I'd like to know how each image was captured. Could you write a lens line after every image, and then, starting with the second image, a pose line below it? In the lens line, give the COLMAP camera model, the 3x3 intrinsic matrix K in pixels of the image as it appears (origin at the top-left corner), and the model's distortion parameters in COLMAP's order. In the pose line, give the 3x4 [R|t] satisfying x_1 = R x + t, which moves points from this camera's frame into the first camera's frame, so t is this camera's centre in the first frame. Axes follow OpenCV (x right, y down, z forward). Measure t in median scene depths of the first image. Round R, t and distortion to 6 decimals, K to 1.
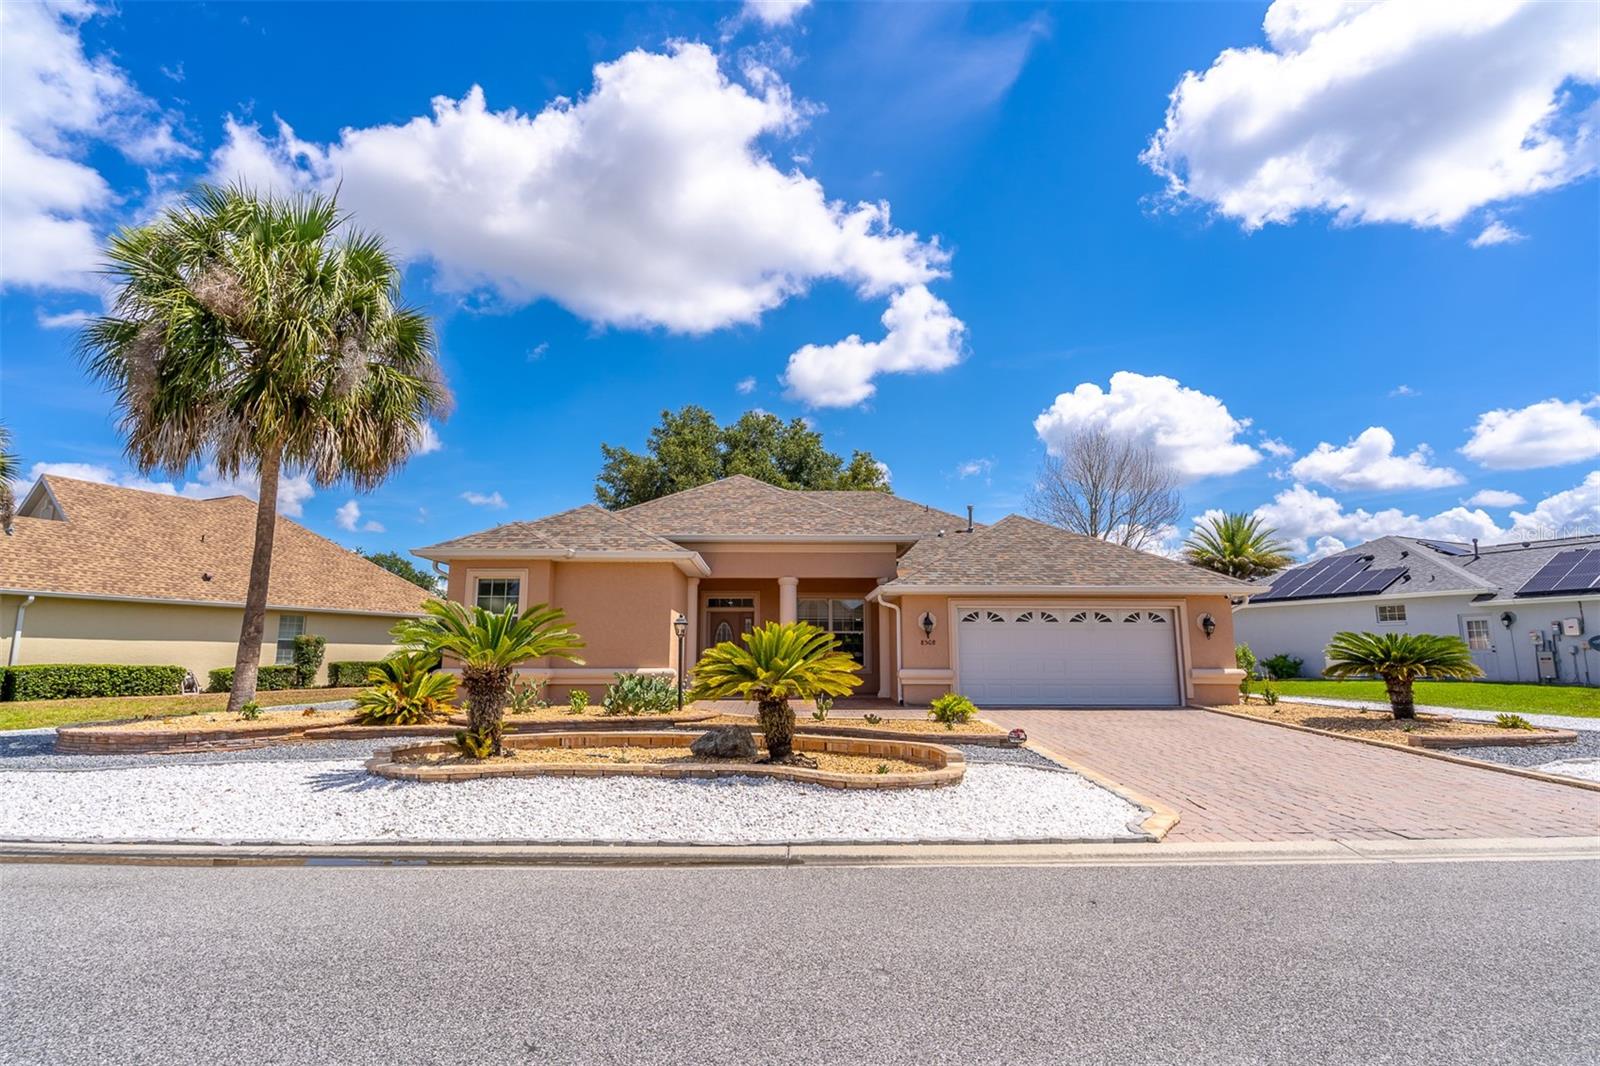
lens RADIAL K [[772.7, 0, 800.0], [0, 772.7, 533.0], [0, 0, 1]] dist [0.009652, -0.001076]
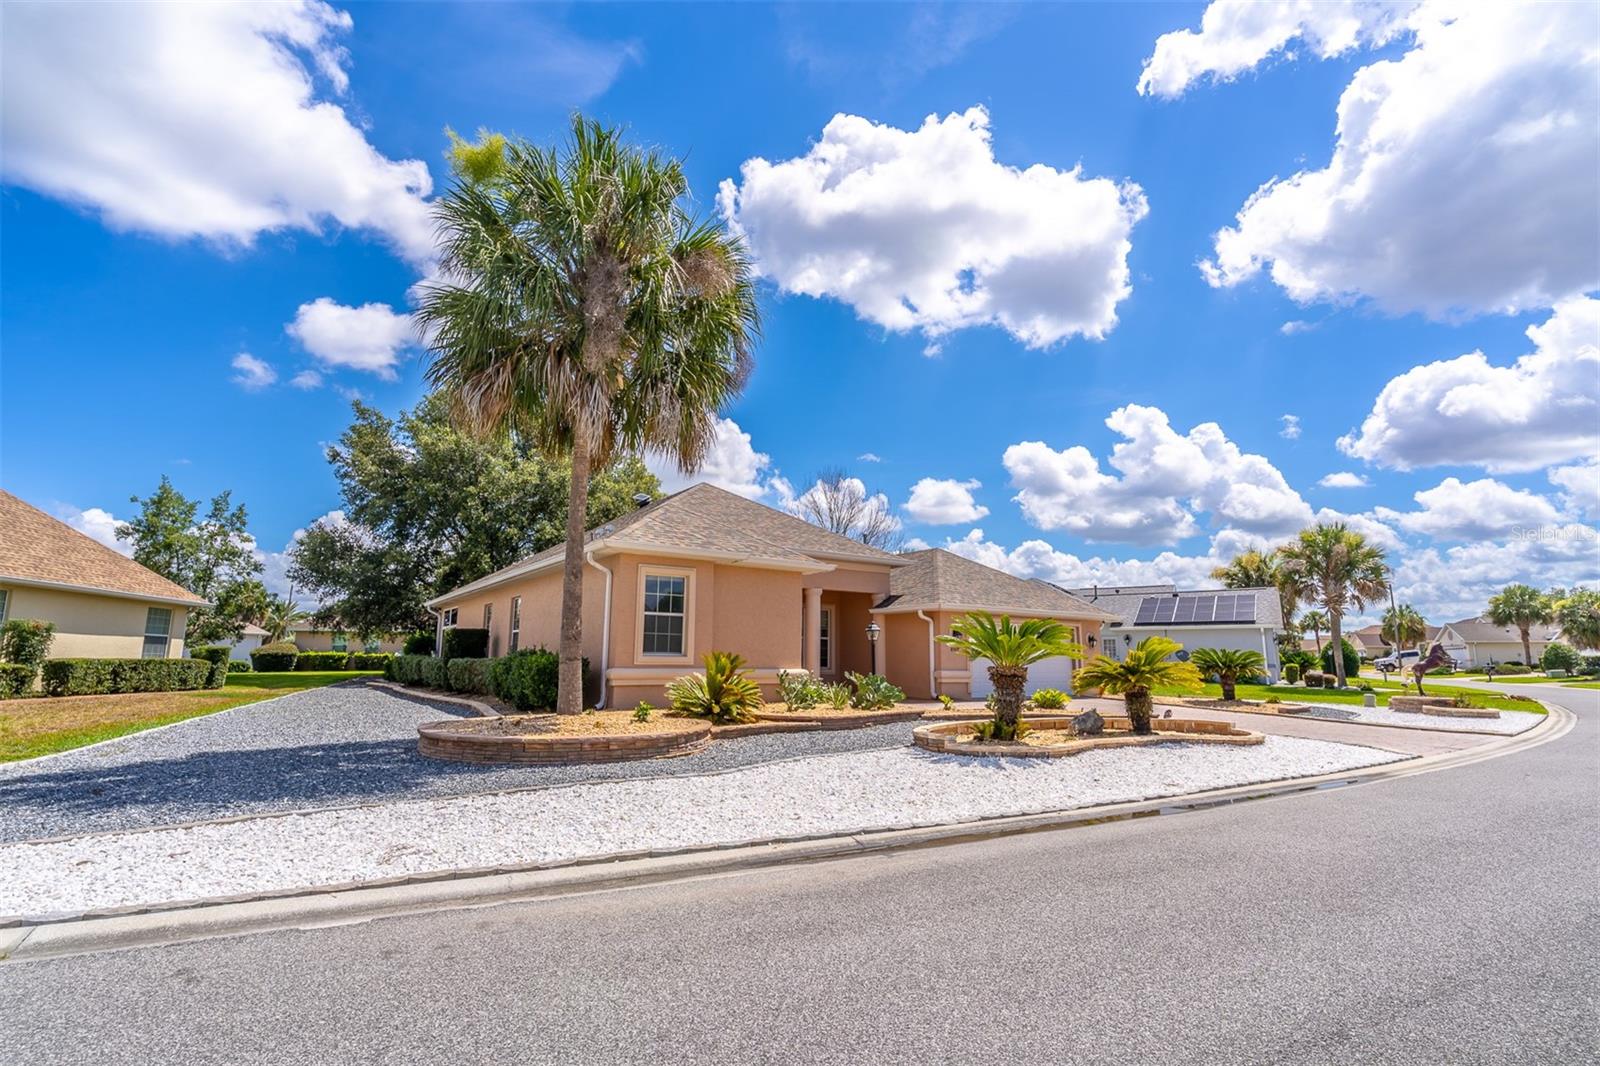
lens RADIAL K [[772.7, 0, 800.0], [0, 772.7, 533.0], [0, 0, 1]] dist [0.009652, -0.001076]
pose [[0.831574, 0.099553, 0.546419, -0.787607], [-0.097288, 0.994703, -0.033167, 0.019865], [-0.546827, -0.025580, 0.836855, 0.089012]]
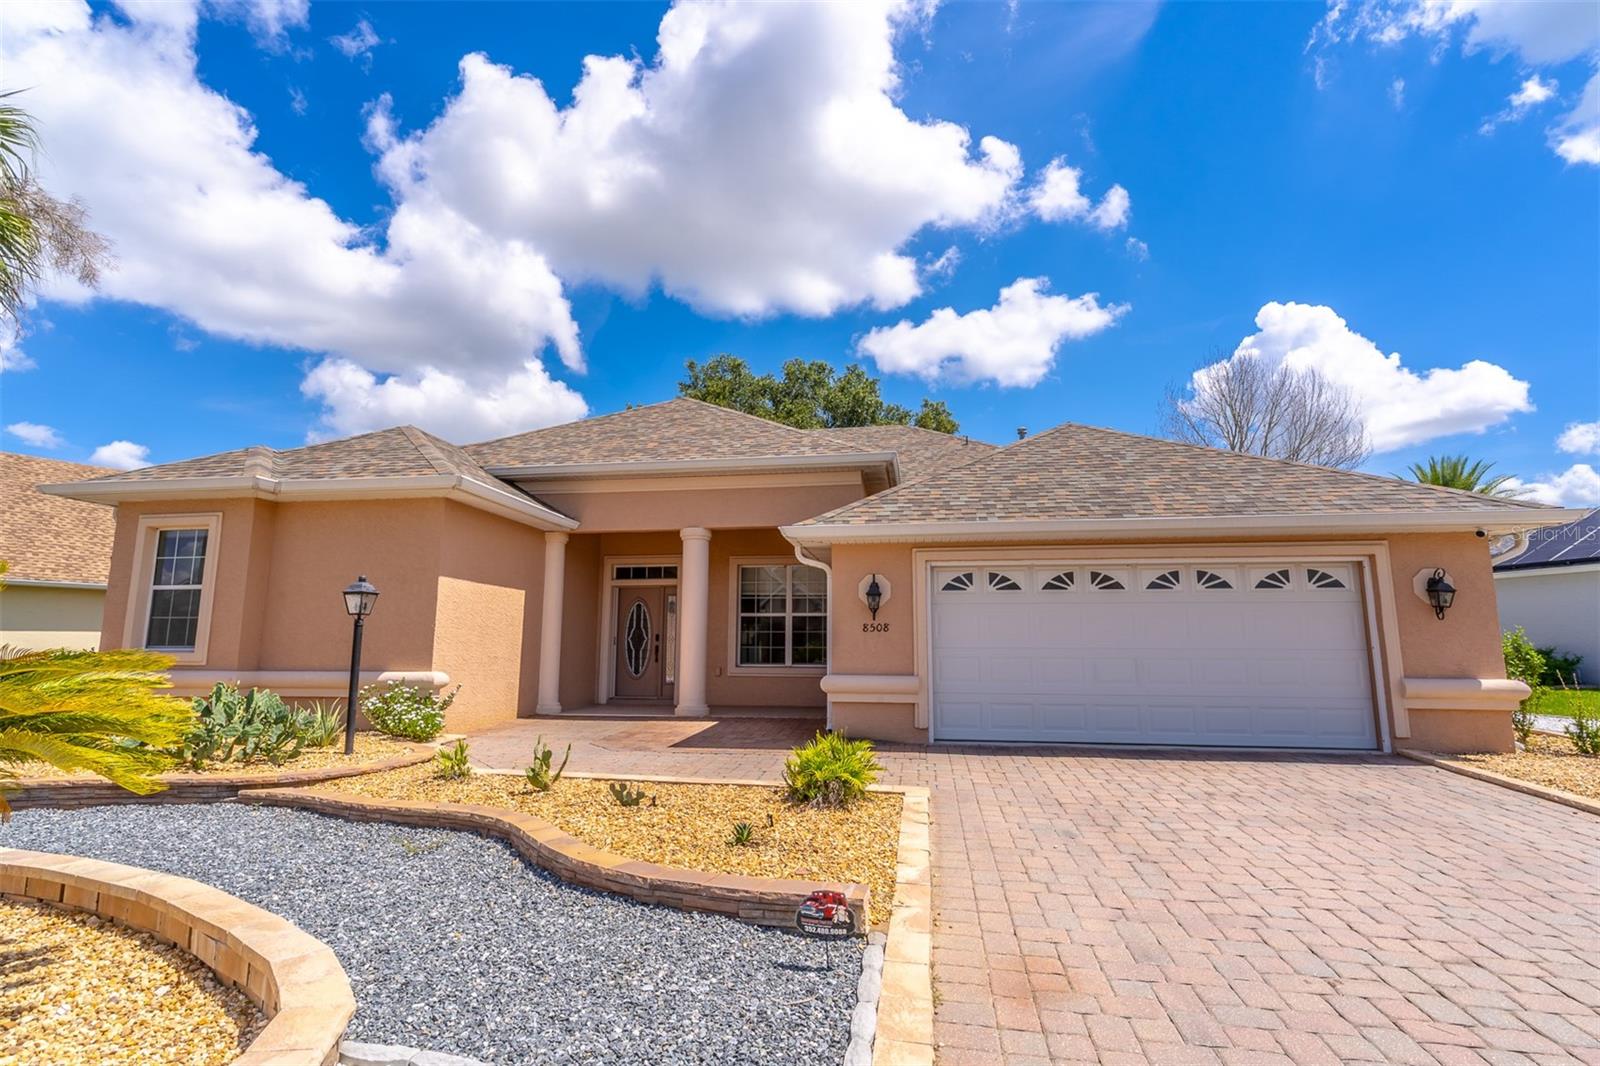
lens RADIAL K [[772.7, 0, 800.0], [0, 772.7, 533.0], [0, 0, 1]] dist [0.009652, -0.001076]
pose [[0.985191, -0.023814, -0.169798, 0.216870], [0.025597, 0.999638, 0.008320, 0.069797], [0.169538, -0.012543, 0.985444, 0.457505]]
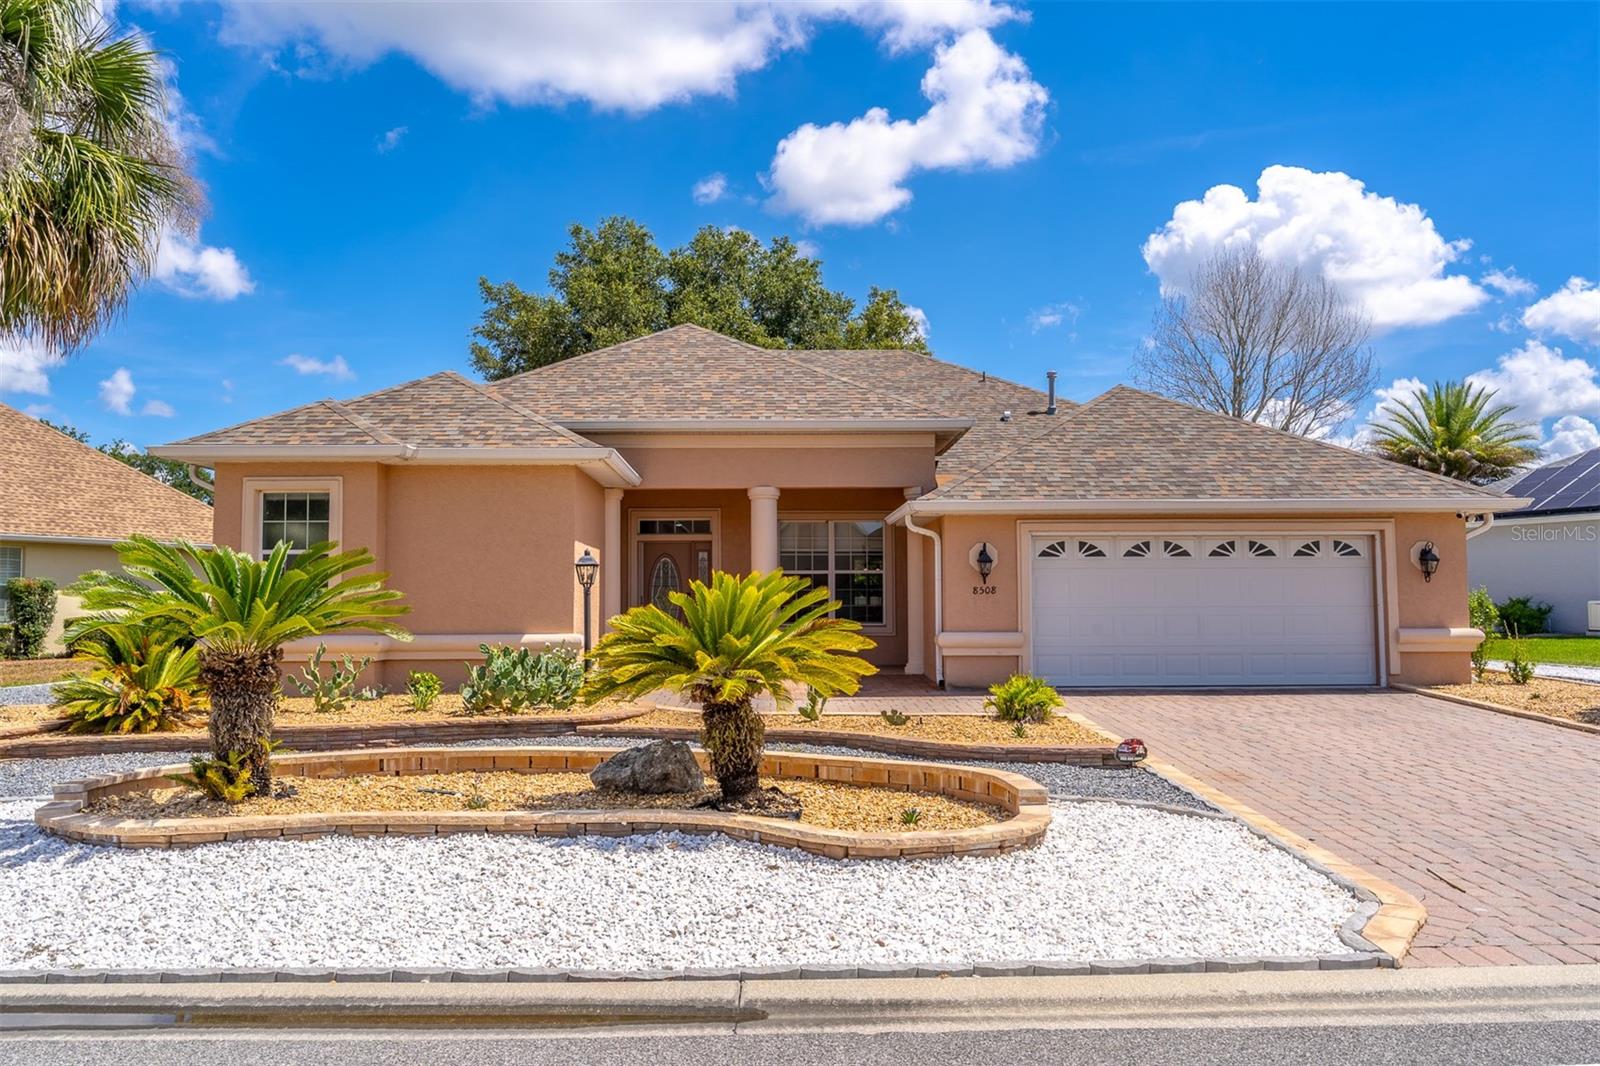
lens RADIAL K [[1140.9, 0, 800.0], [0, 1140.9, 533.0], [0, 0, 1]] dist [0.010333, 0.001679]
pose [[0.999962, -0.005623, 0.006681, 0.009472], [0.004911, 0.994748, 0.102235, -0.000878], [-0.007221, -0.102198, 0.994738, 0.081996]]
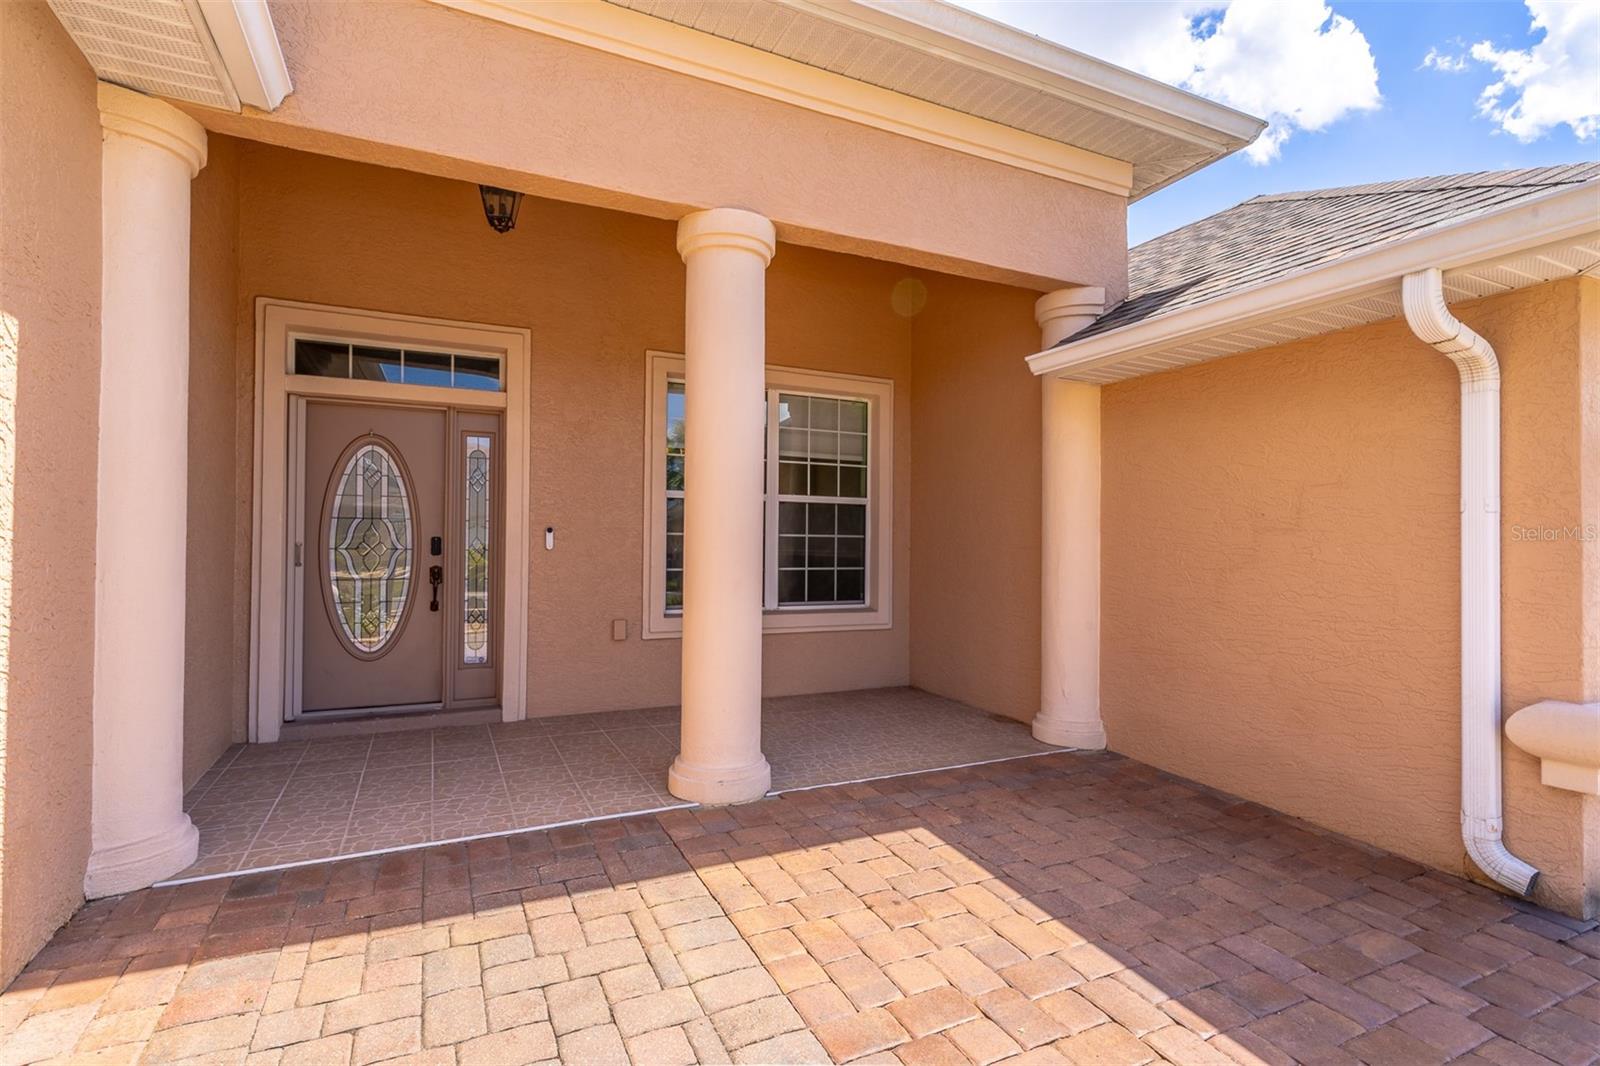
lens RADIAL K [[772.7, 0, 800.0], [0, 772.7, 533.0], [0, 0, 1]] dist [0.009652, -0.001076]
pose [[0.911443, 0.013686, 0.411200, -0.099558], [-0.075980, 0.987855, 0.135536, 0.132532], [-0.404351, -0.154776, 0.901413, 0.953826]]
